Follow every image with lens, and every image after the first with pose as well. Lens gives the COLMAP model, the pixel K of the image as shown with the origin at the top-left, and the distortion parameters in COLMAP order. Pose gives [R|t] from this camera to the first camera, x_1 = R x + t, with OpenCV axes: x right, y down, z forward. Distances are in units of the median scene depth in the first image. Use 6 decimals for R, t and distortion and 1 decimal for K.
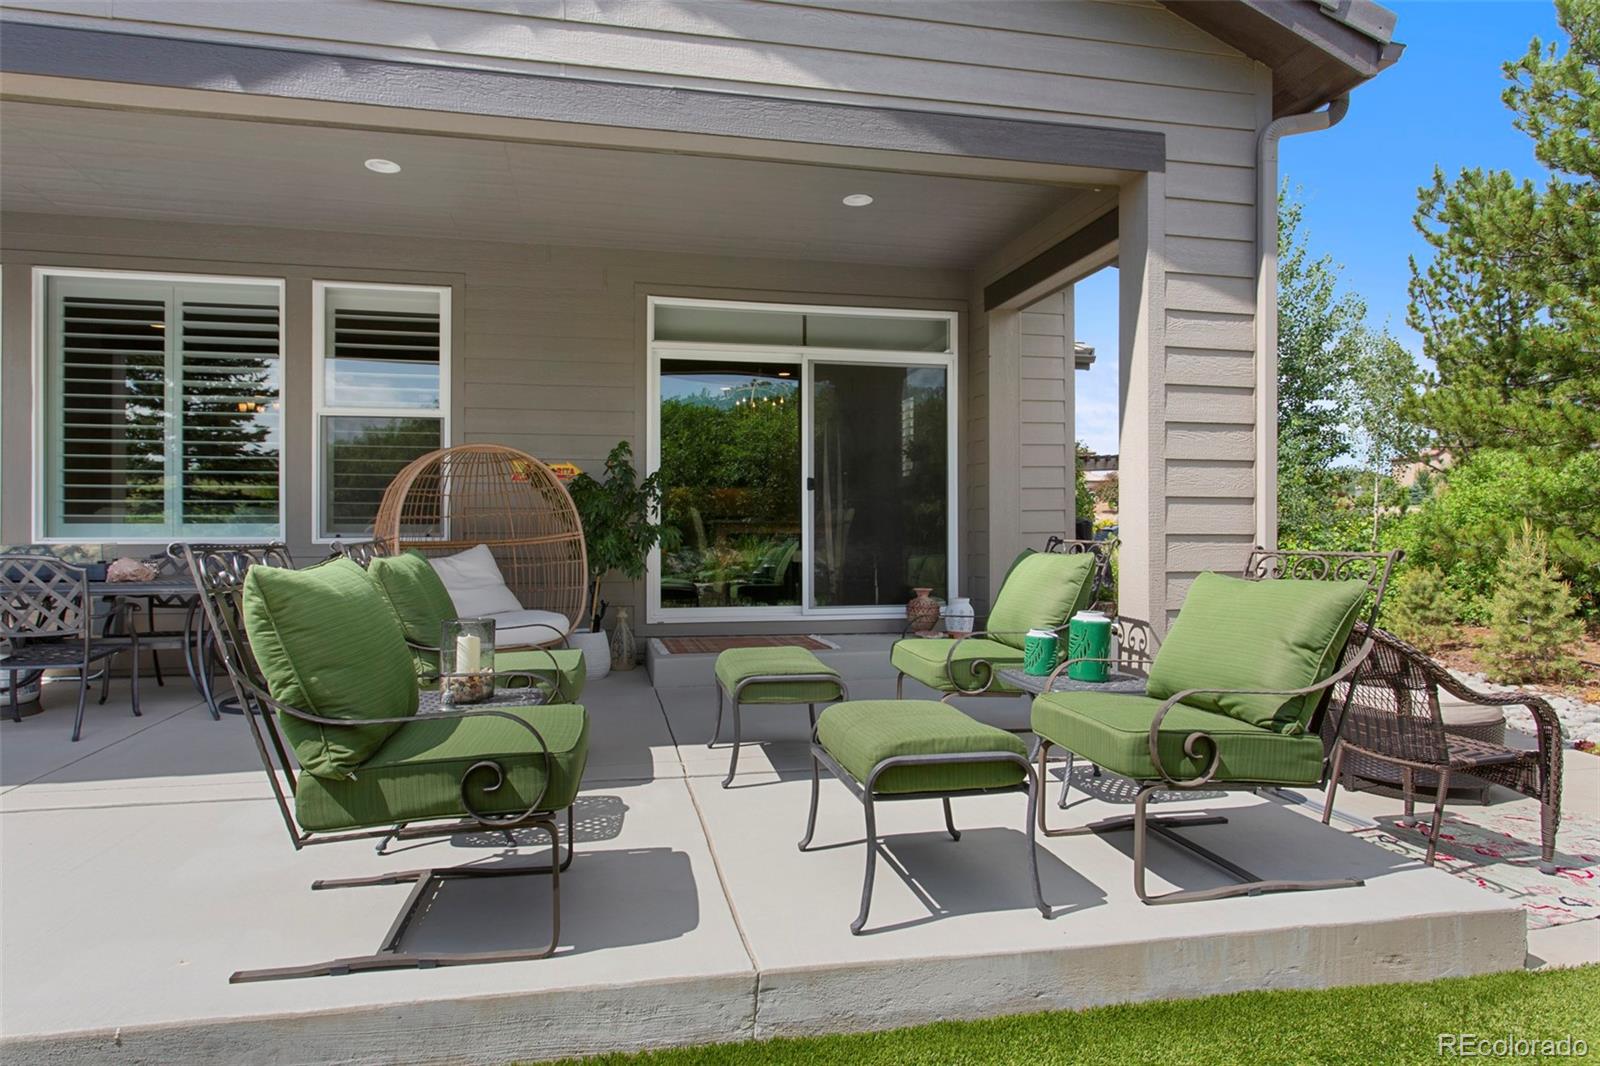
lens RADIAL K [[951.5, 0, 795.7], [0, 951.5, 536.8], [0, 0, 1]] dist [-0.004851, -0.000032]
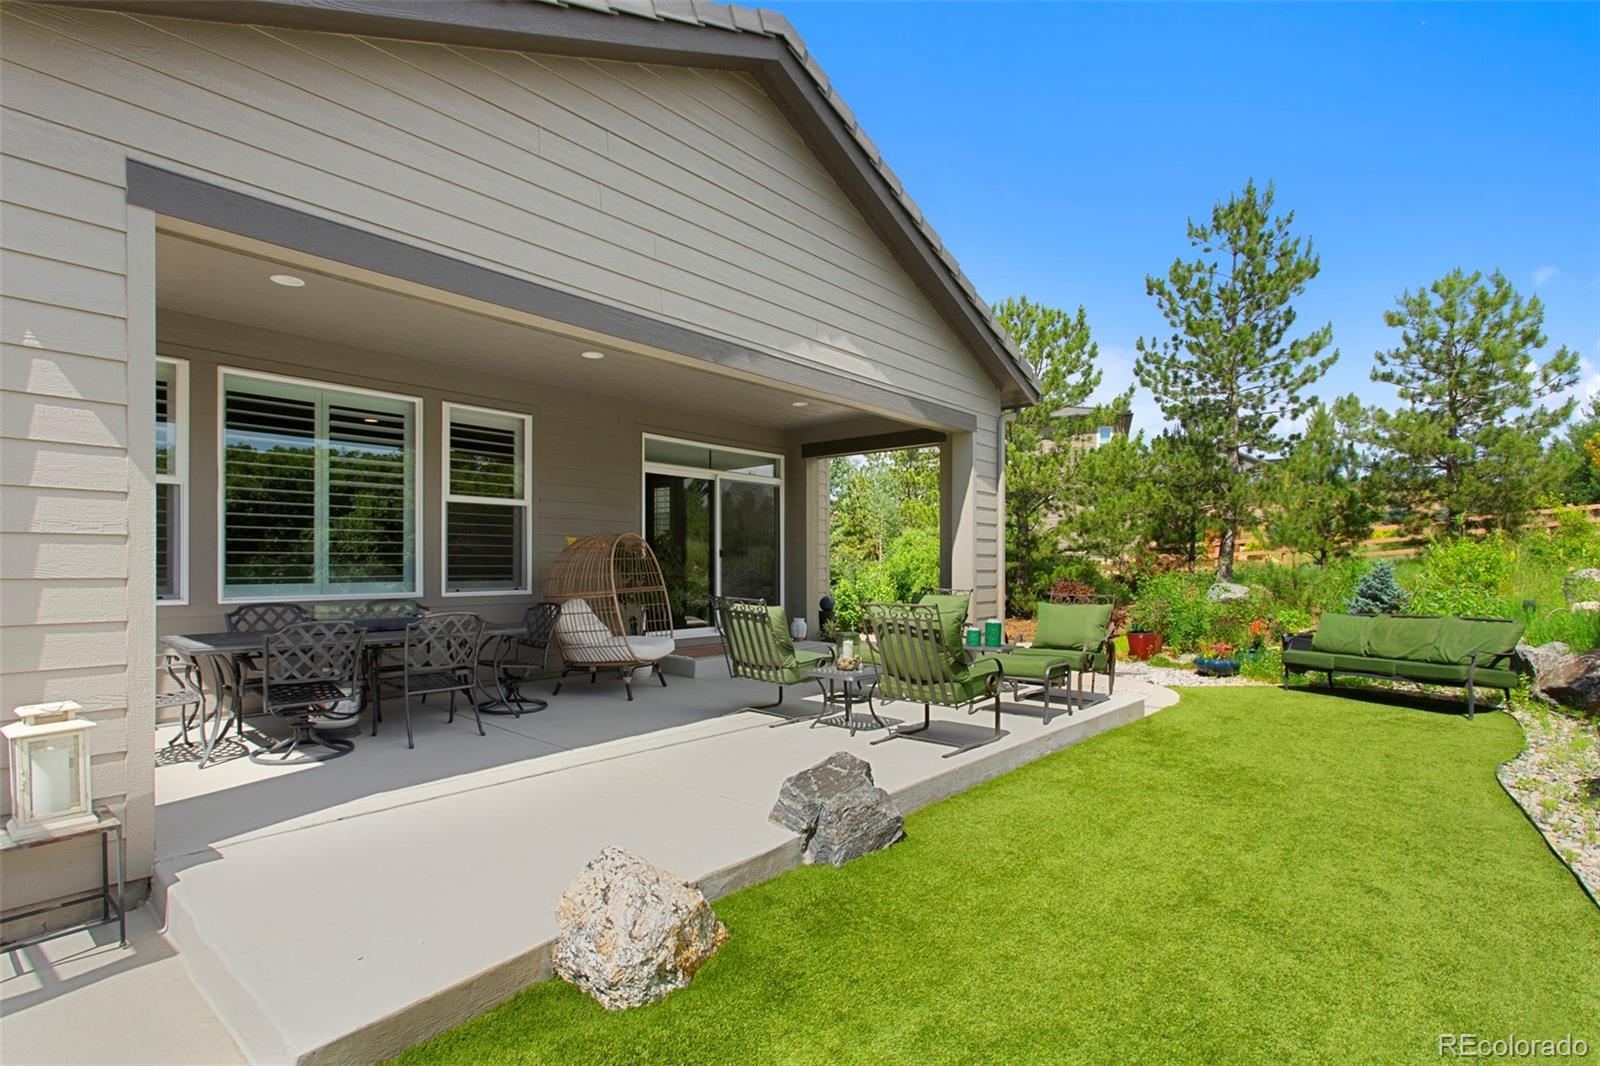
lens RADIAL K [[790.6, 0, 808.2], [0, 790.6, 573.3], [0, 0, 1]] dist [0.014512, 0.000367]
pose [[0.790878, -0.005724, 0.611947, -0.786865], [0.001959, 0.999975, 0.006821, -0.033124], [-0.611970, -0.004196, 0.790869, -0.205293]]
